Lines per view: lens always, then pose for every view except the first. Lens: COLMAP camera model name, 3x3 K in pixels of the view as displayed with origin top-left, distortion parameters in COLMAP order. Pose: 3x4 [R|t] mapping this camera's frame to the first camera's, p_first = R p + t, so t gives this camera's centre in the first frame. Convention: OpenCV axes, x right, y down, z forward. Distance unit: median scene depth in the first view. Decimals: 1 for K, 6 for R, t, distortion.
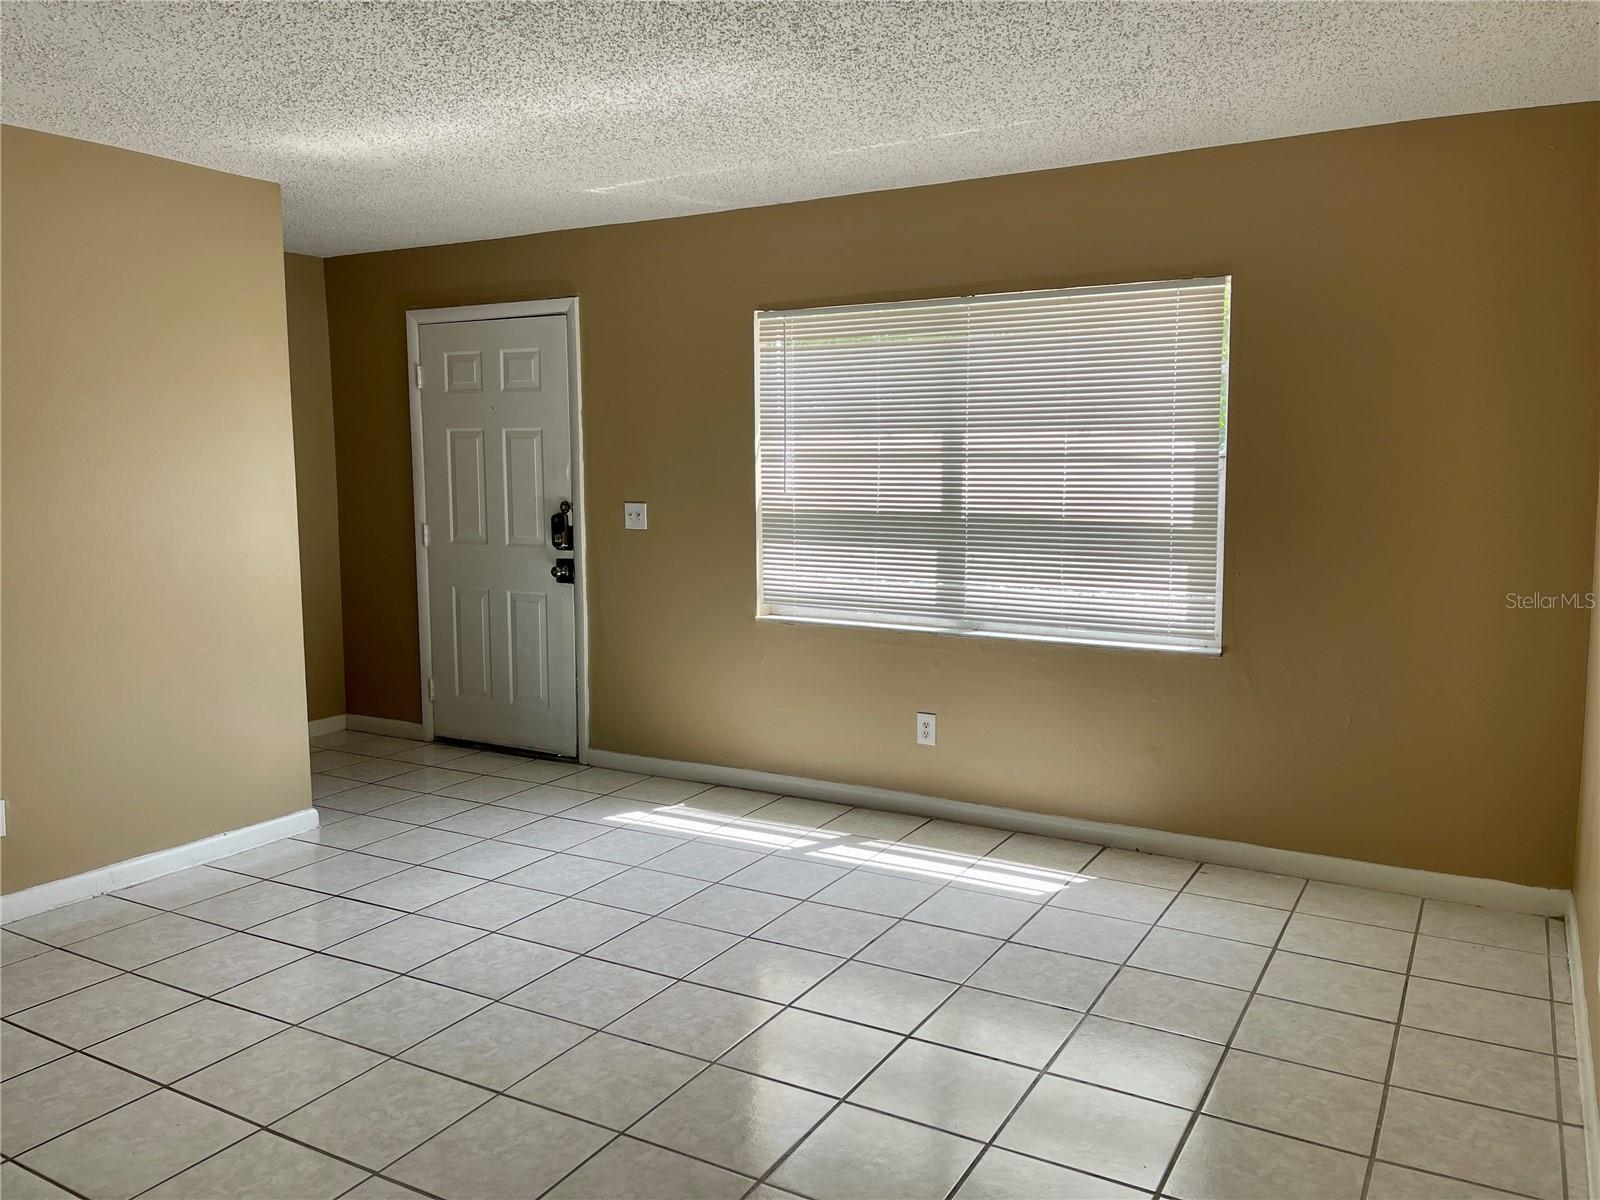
lens RADIAL K [[1214.1, 0, 801.0], [0, 1214.1, 598.5], [0, 0, 1]] dist [0.057080, -0.068942]
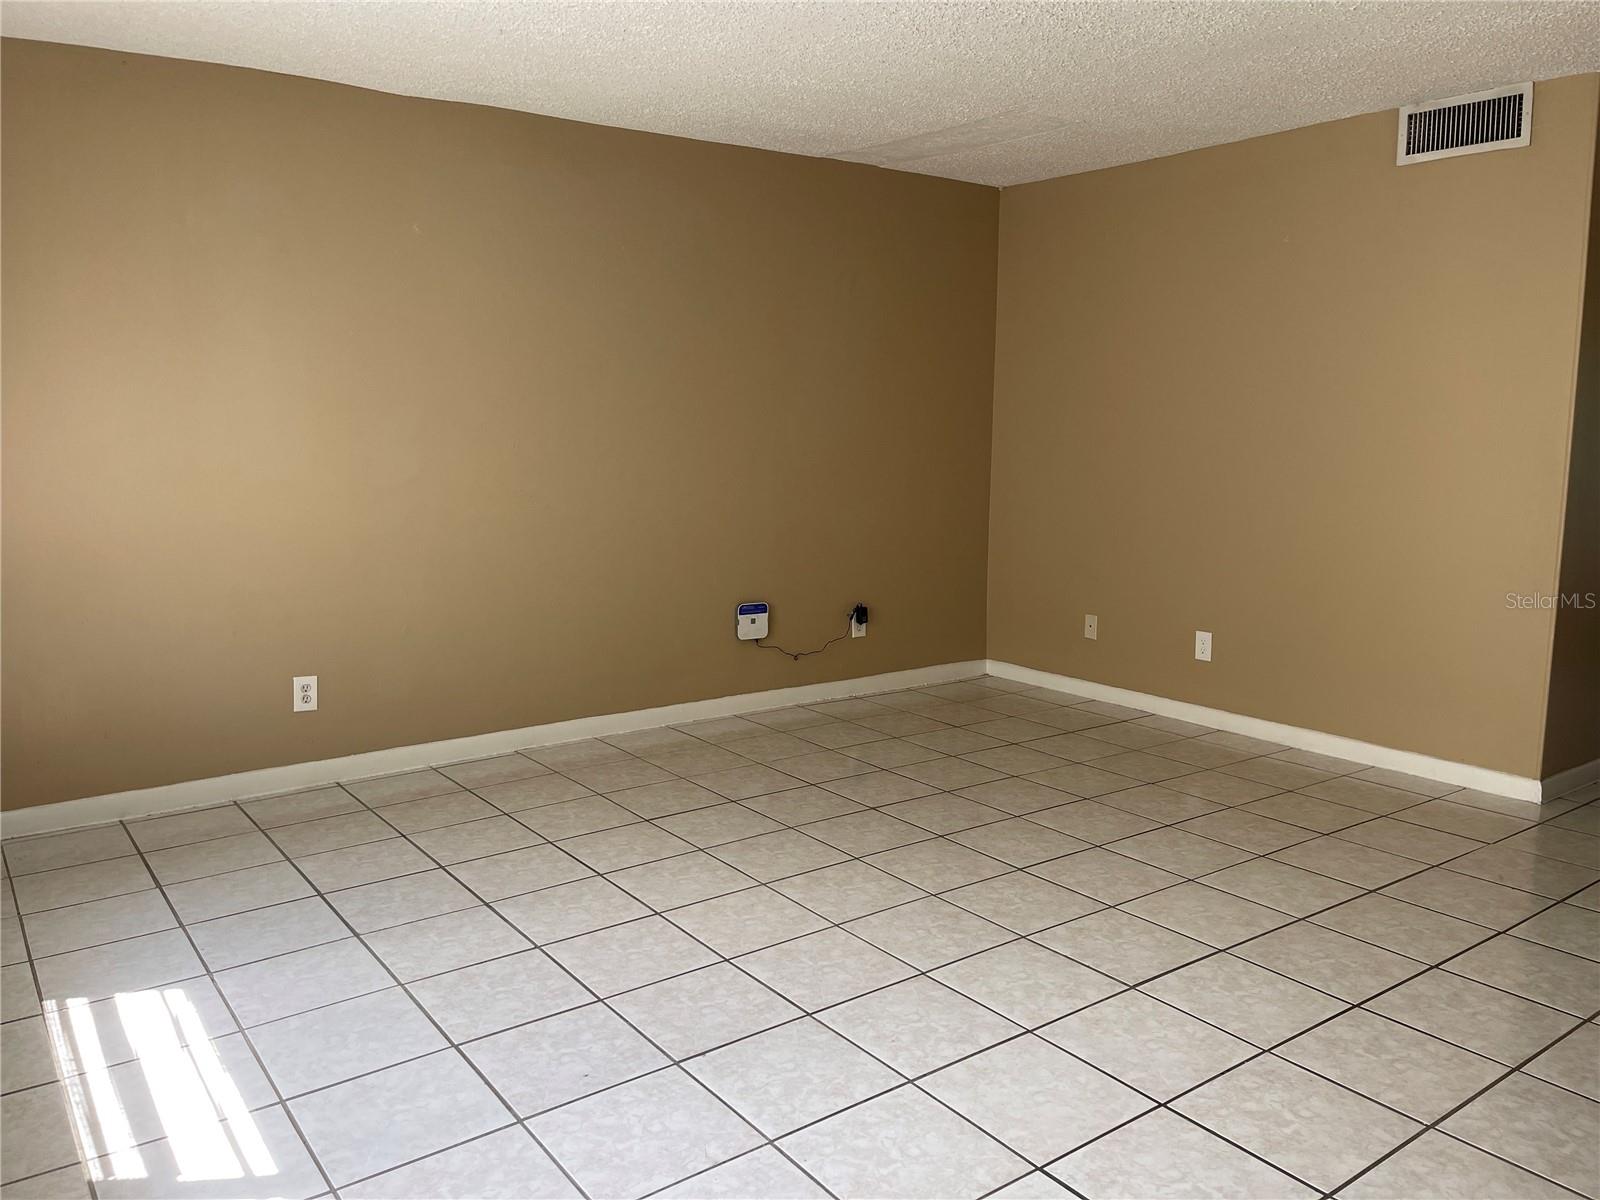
lens RADIAL K [[1214.1, 0, 802.2], [0, 1214.1, 601.1], [0, 0, 1]] dist [0.057080, -0.068942]
pose [[-0.914618, -0.056705, 0.400324, -0.522562], [0.049587, 0.966910, 0.250253, -0.176854], [-0.401268, 0.248737, -0.881541, 1.794768]]
